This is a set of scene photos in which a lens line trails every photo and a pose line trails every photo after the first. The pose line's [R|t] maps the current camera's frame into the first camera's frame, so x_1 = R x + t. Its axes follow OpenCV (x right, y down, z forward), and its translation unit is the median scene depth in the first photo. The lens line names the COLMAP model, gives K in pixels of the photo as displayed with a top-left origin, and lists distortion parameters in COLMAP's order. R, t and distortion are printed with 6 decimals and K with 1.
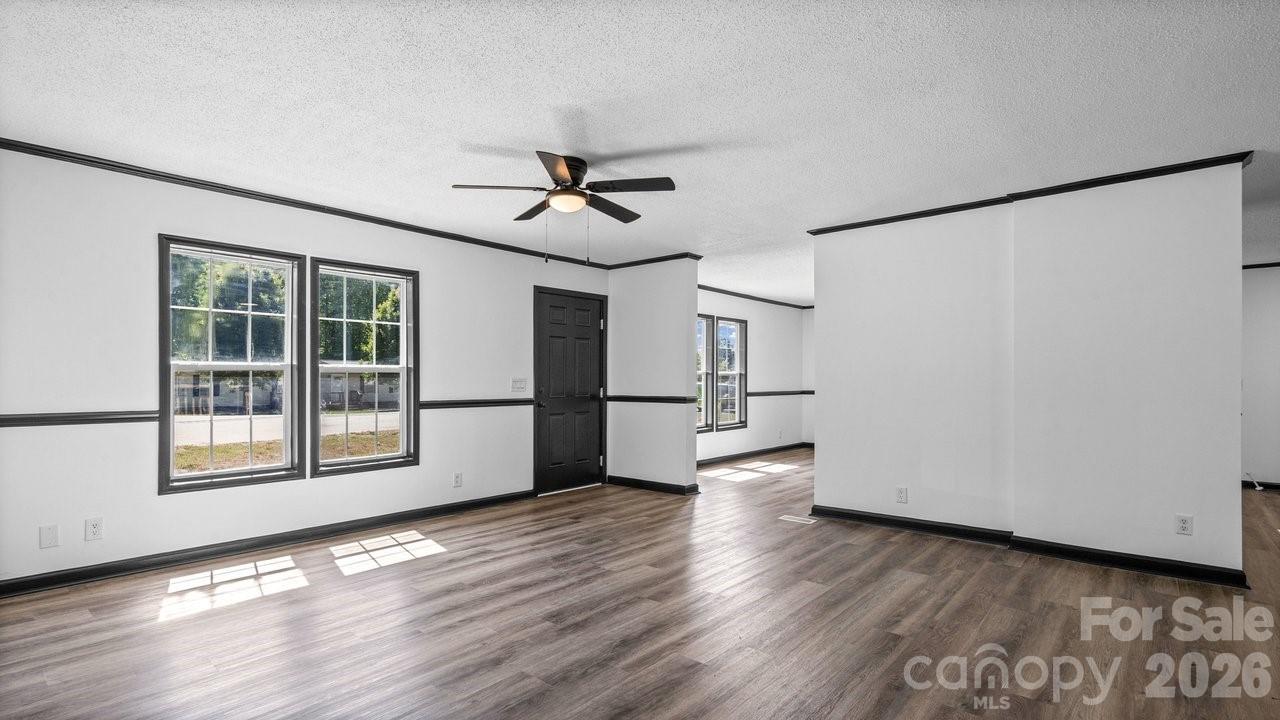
lens RADIAL K [[609.2, 0, 645.6], [0, 609.2, 381.8], [0, 0, 1]] dist [-0.001725, 0.000999]
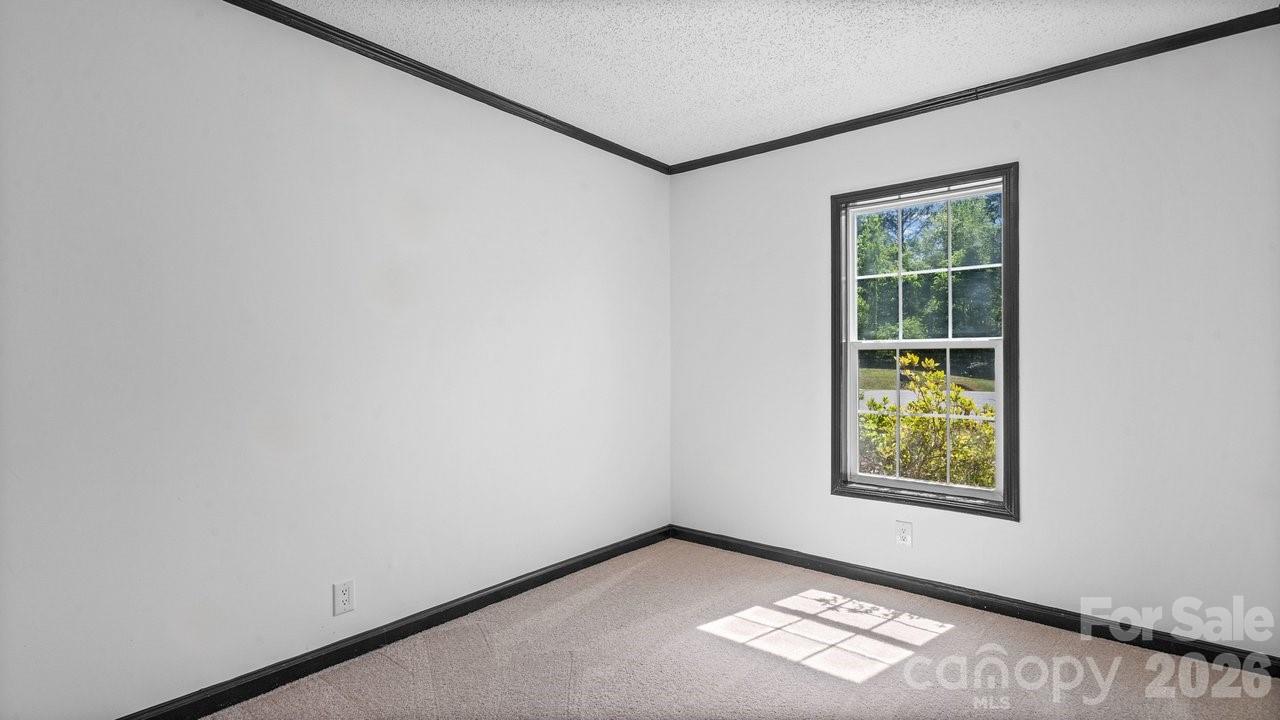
lens RADIAL K [[620.1, 0, 604.8], [0, 620.1, 363.8], [0, 0, 1]] dist [0.002253, 0.001274]
pose [[-0.019022, 0.003796, -0.999812, 0.079856], [-0.004490, 0.999982, 0.003883, -0.001802], [0.999809, 0.004563, -0.019005, 0.579931]]
